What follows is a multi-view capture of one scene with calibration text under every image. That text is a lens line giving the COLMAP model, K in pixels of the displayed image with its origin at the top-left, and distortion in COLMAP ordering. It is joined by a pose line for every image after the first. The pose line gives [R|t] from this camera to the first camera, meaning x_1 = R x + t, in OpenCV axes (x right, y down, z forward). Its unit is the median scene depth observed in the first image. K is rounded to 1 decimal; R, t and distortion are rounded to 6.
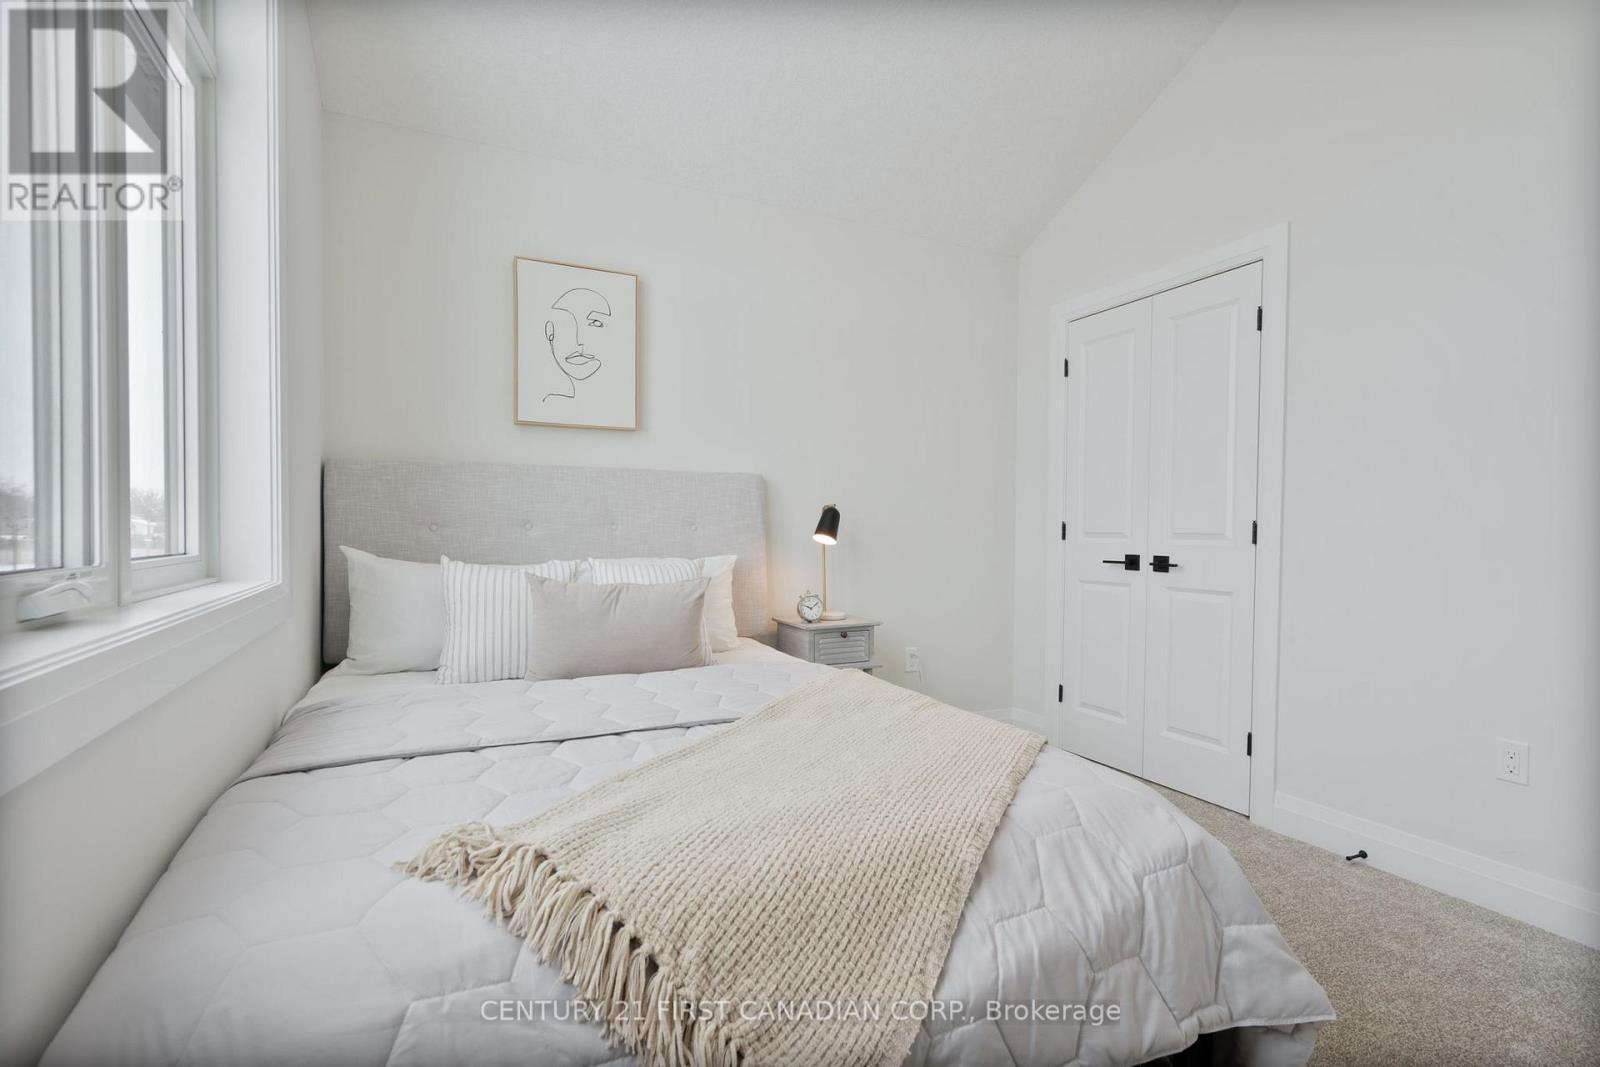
lens RADIAL K [[749.9, 0, 796.2], [0, 749.9, 533.9], [0, 0, 1]] dist [0.000404, -0.000041]
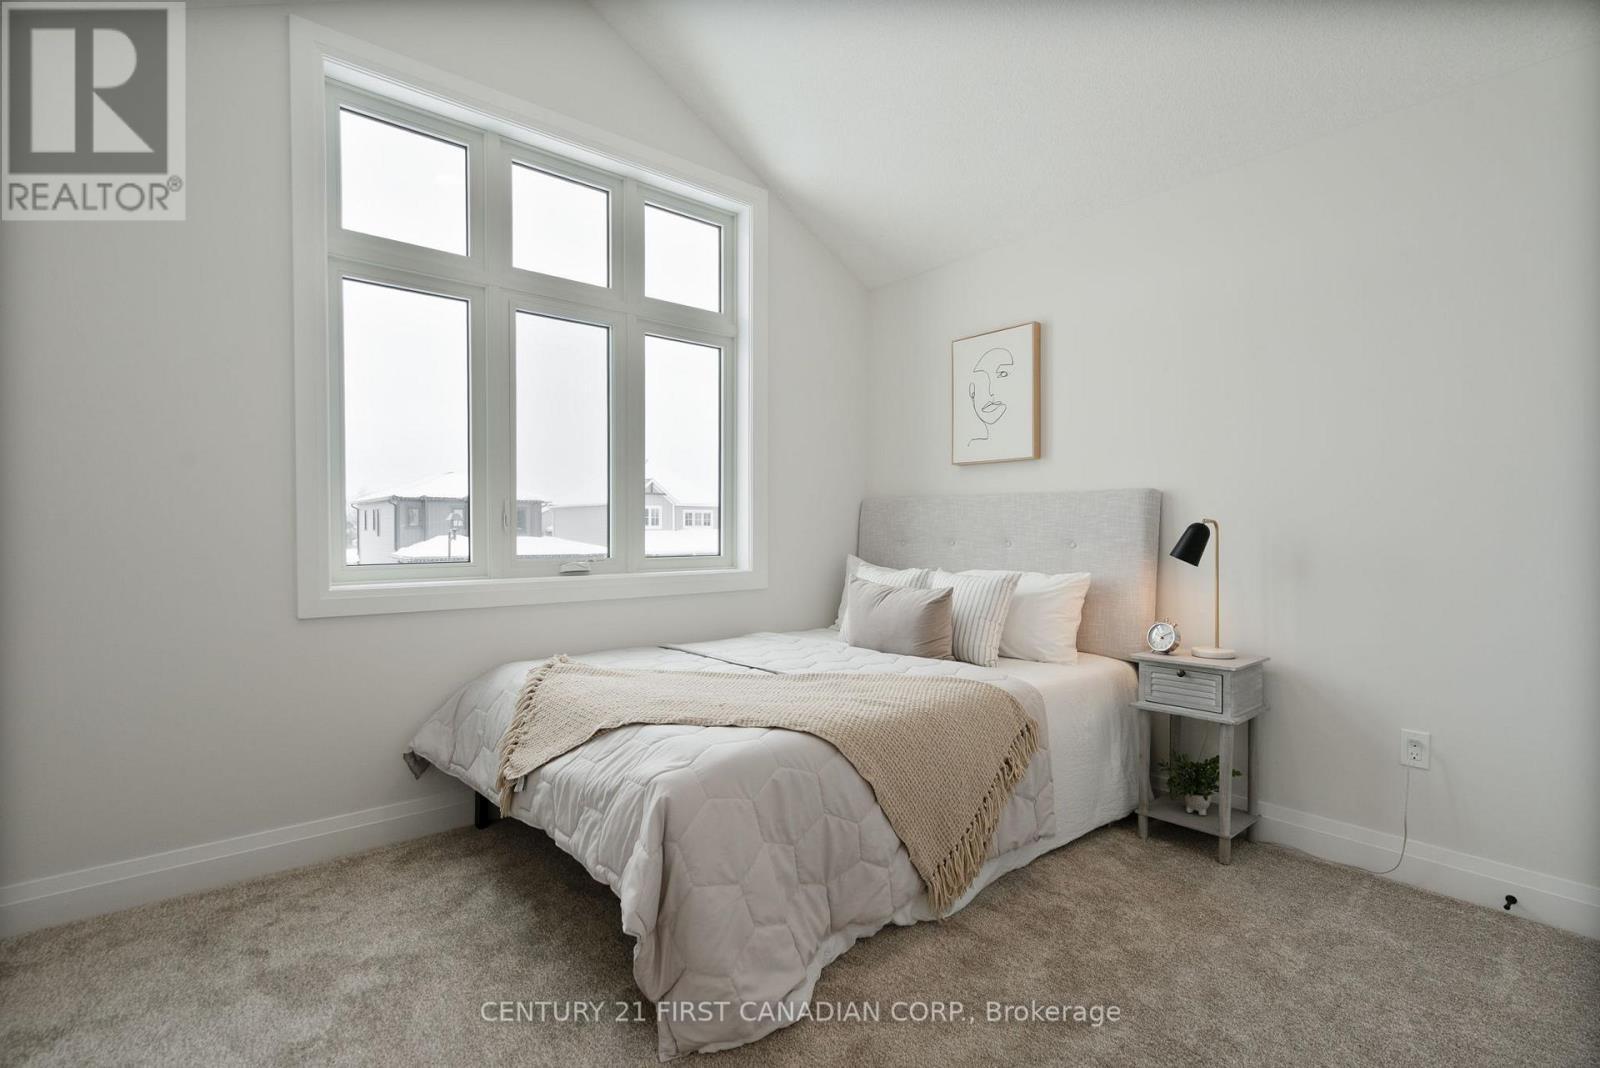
lens RADIAL K [[749.9, 0, 797.1], [0, 749.9, 534.7], [0, 0, 1]] dist [0.000404, -0.000041]
pose [[0.264711, -0.000074, -0.964328, 0.807435], [-0.009155, 0.999955, -0.002590, -0.017760], [0.964284, 0.009514, 0.264698, 0.366768]]
